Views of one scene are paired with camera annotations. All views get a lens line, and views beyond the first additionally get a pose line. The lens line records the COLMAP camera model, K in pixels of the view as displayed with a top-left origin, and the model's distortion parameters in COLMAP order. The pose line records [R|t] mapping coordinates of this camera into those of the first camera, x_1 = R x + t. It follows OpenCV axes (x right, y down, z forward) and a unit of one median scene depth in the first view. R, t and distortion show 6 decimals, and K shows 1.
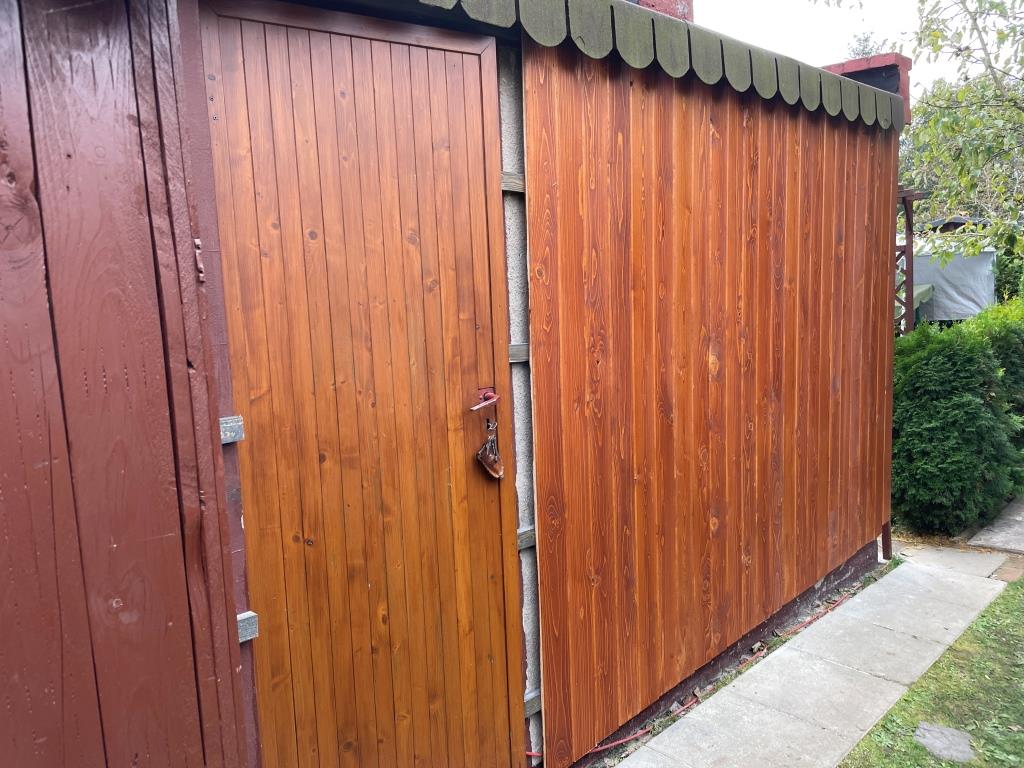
lens RADIAL K [[800.2, 0, 512.0], [0, 800.2, 384.0], [0, 0, 1]] dist [0.101735, -0.152130]
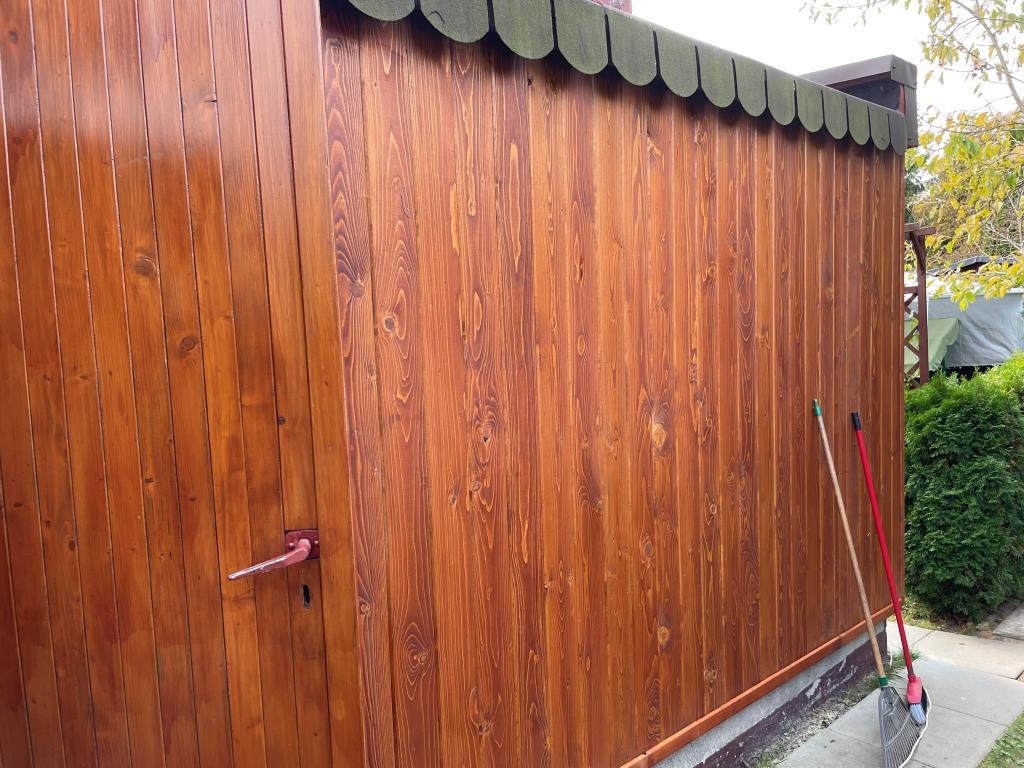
lens RADIAL K [[800.2, 0, 512.0], [0, 800.2, 384.0], [0, 0, 1]] dist [0.101735, -0.152130]
pose [[0.999478, 0.006871, -0.031562, 0.127704], [-0.008270, 0.998978, -0.044427, -0.037723], [0.031224, 0.044664, 0.998514, 0.193043]]
